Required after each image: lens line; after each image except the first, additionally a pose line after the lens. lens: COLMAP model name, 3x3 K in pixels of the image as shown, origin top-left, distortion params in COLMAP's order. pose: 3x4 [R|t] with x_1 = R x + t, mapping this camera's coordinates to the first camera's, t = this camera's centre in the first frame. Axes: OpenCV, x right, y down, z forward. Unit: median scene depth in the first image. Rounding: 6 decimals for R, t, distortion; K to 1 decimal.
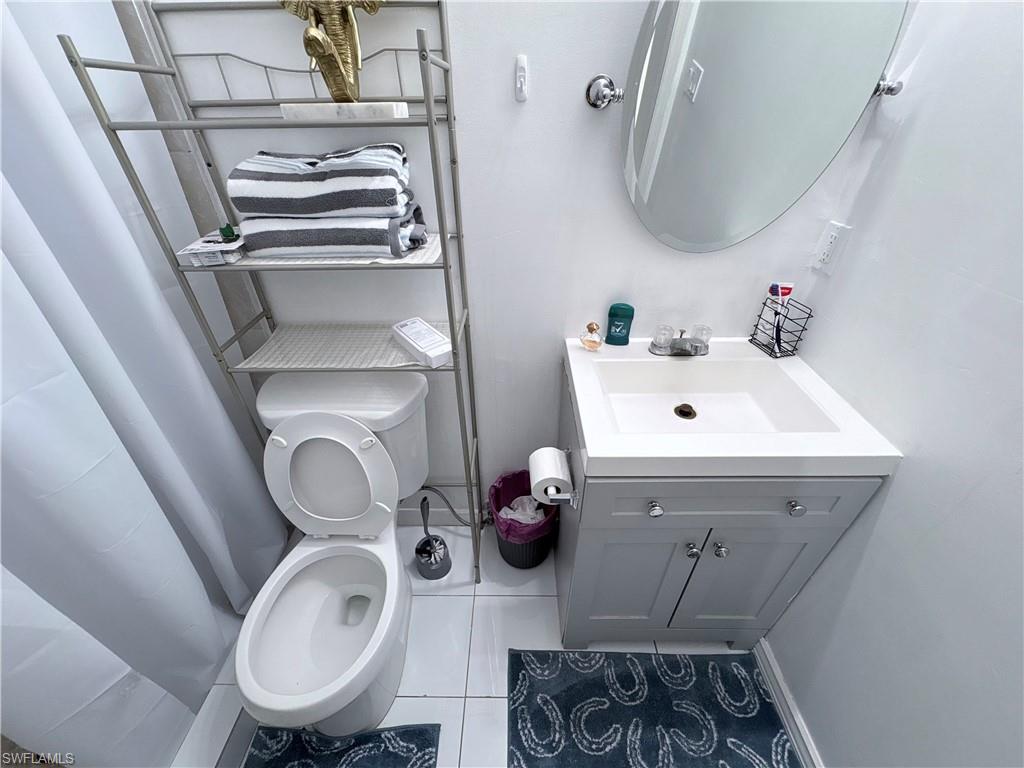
lens RADIAL K [[407.9, 0, 512.0], [0, 407.9, 384.0], [0, 0, 1]] dist [0.002167, -0.000686]
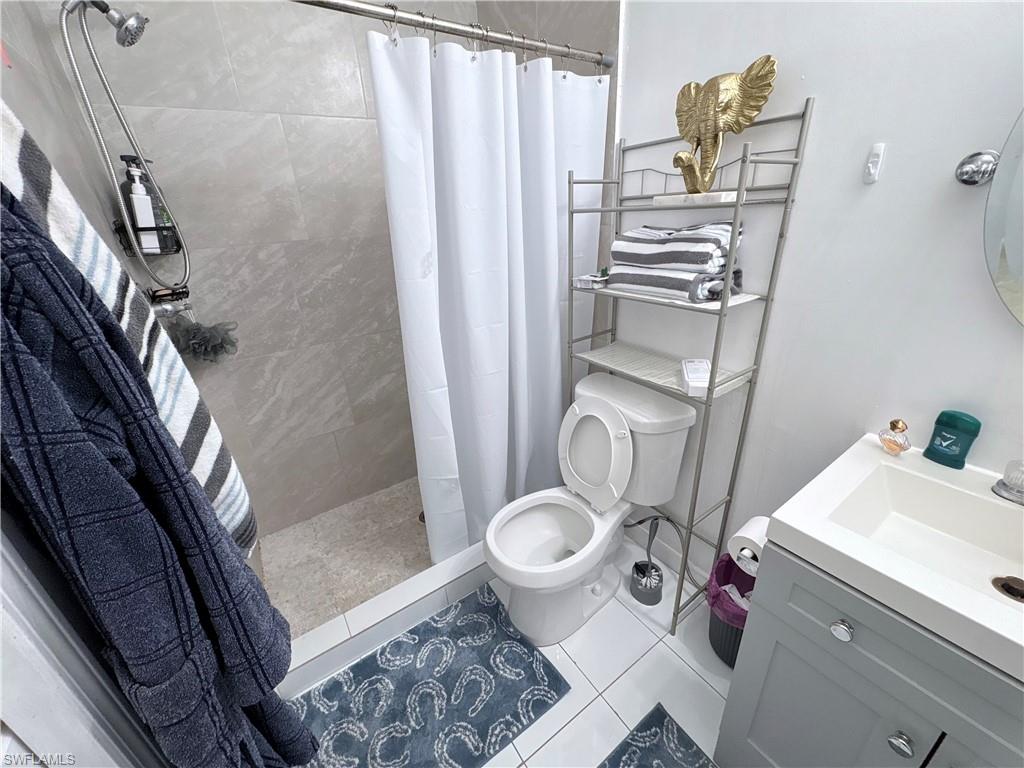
lens RADIAL K [[407.9, 0, 513.7], [0, 407.9, 385.0], [0, 0, 1]] dist [0.002167, -0.000686]
pose [[0.573349, 0.308112, -0.759169, 0.390809], [-0.427671, 0.902889, 0.043450, 0.095428], [0.698833, 0.299763, 0.649442, -0.130223]]
